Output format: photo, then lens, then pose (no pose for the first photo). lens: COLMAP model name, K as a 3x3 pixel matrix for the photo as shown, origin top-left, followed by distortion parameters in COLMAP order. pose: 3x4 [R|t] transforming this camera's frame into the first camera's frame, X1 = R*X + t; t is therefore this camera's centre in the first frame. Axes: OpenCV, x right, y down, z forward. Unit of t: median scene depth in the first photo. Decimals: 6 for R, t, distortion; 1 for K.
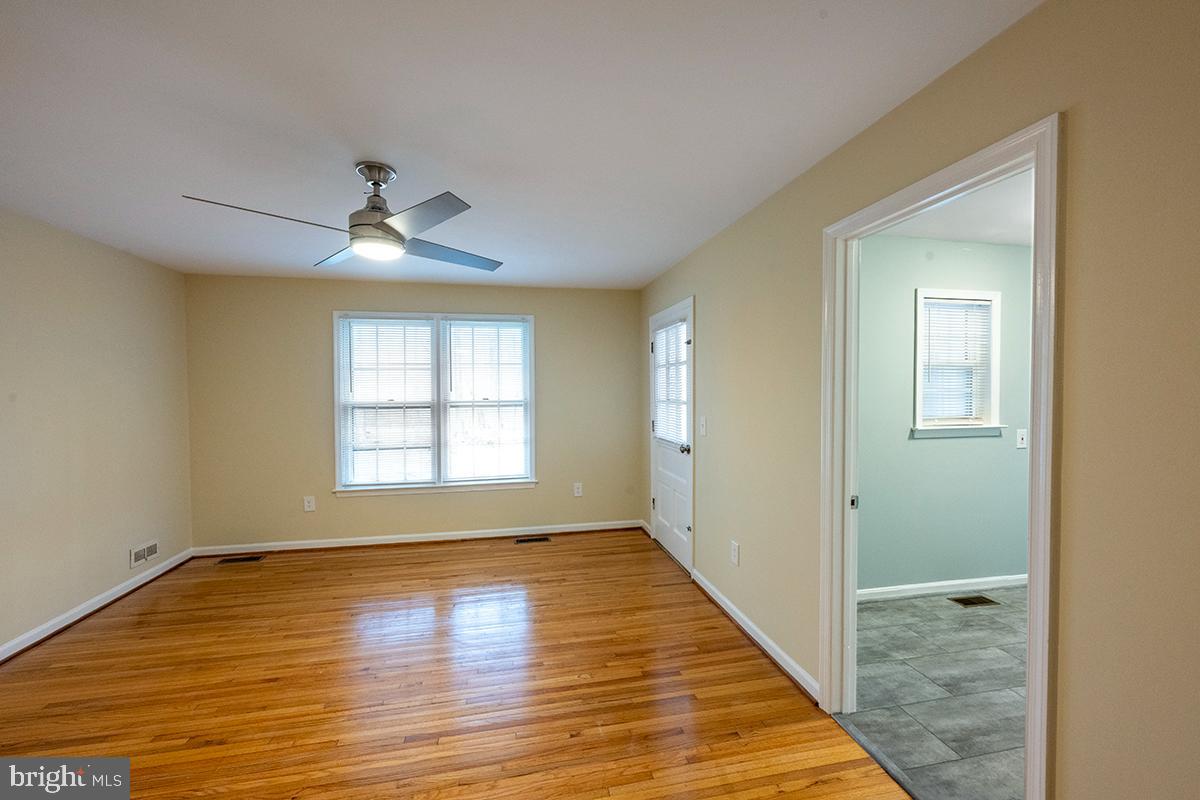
lens RADIAL K [[473.7, 0, 601.1], [0, 473.7, 403.8], [0, 0, 1]] dist [0.000853, 0.000299]
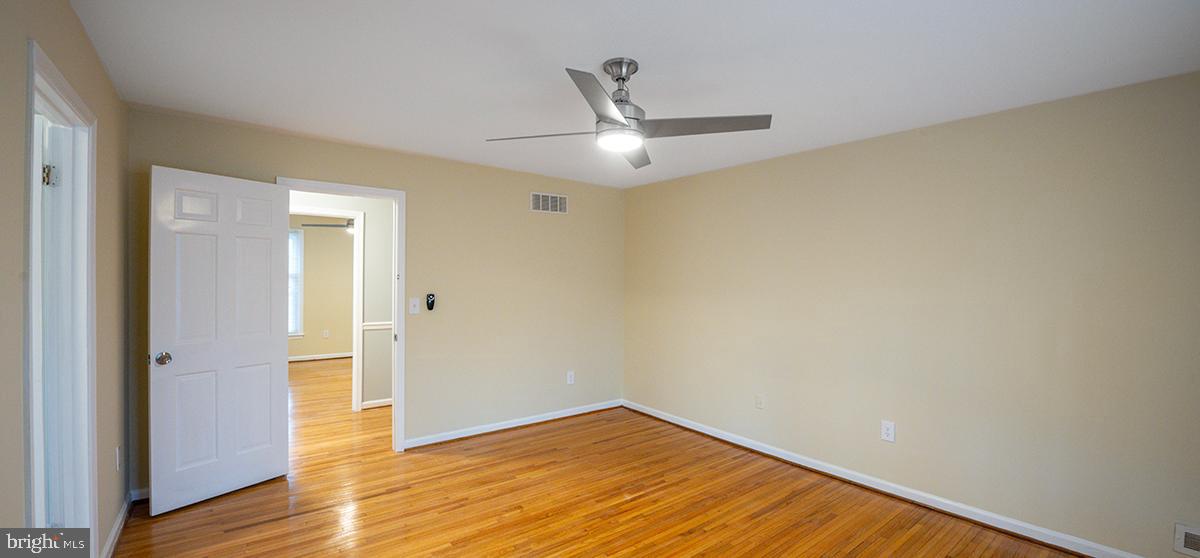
lens RADIAL K [[478.1, 0, 596.5], [0, 478.1, 282.4], [0, 0, 1]] dist [-0.010558, -0.000106]
pose [[-0.900166, -0.000922, -0.435546, 0.009552], [-0.018904, 0.999138, 0.036956, -0.026347], [0.435136, 0.041500, -0.899408, 0.956319]]
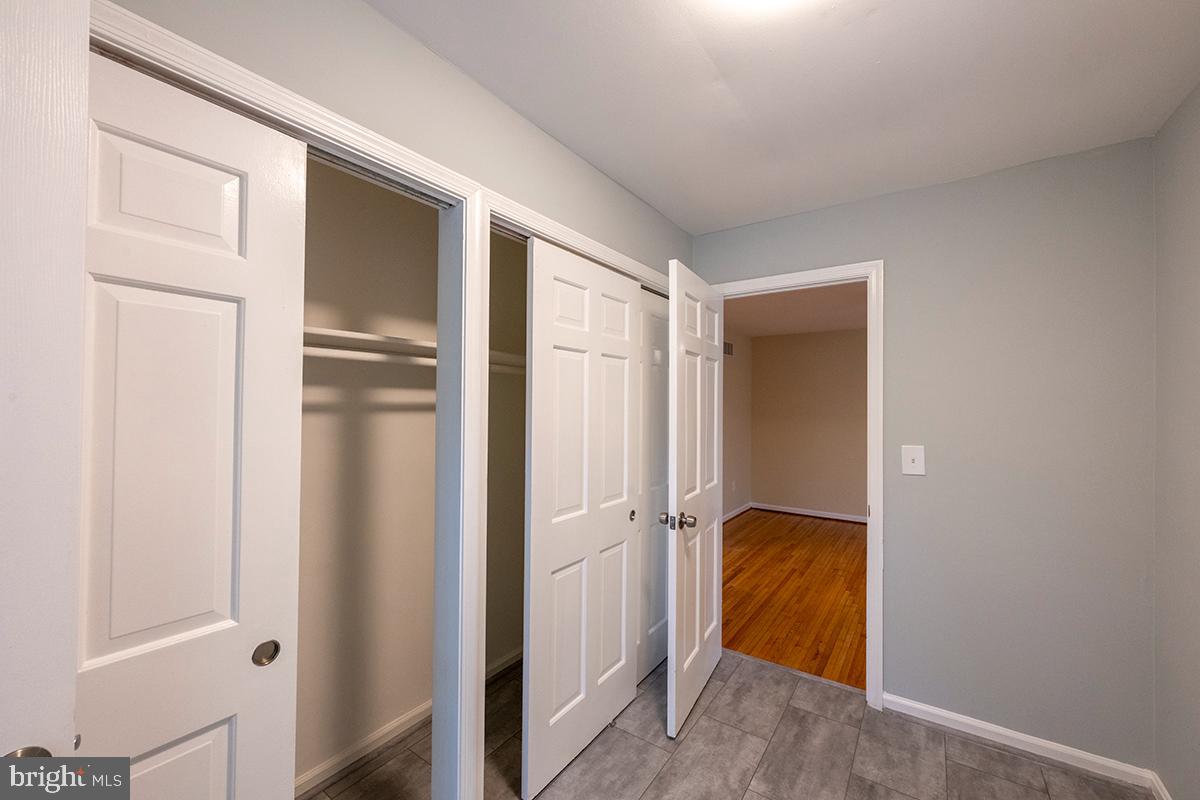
lens RADIAL K [[473.7, 0, 602.1], [0, 473.7, 397.9], [0, 0, 1]] dist [0.000853, 0.000299]
pose [[-0.723243, -0.013644, -0.690459, 0.850257], [-0.026482, 0.999617, 0.007986, -0.021759], [0.690086, 0.024061, -0.723327, 0.661777]]
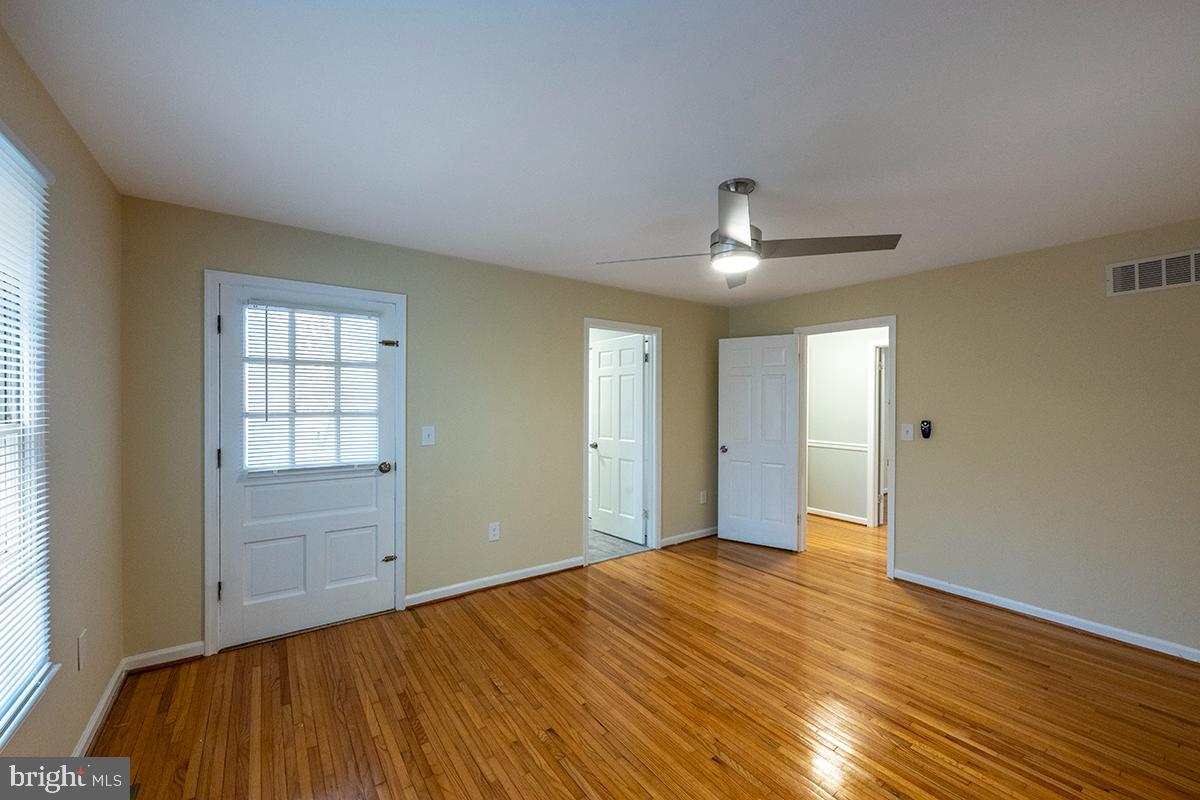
lens RADIAL K [[473.7, 0, 599.1], [0, 473.7, 403.0], [0, 0, 1]] dist [0.000853, 0.000299]
pose [[-0.405766, -0.002824, 0.913973, -0.644384], [0.024866, 0.999591, 0.014128, -0.019357], [-0.913639, 0.028459, -0.405530, 0.843875]]
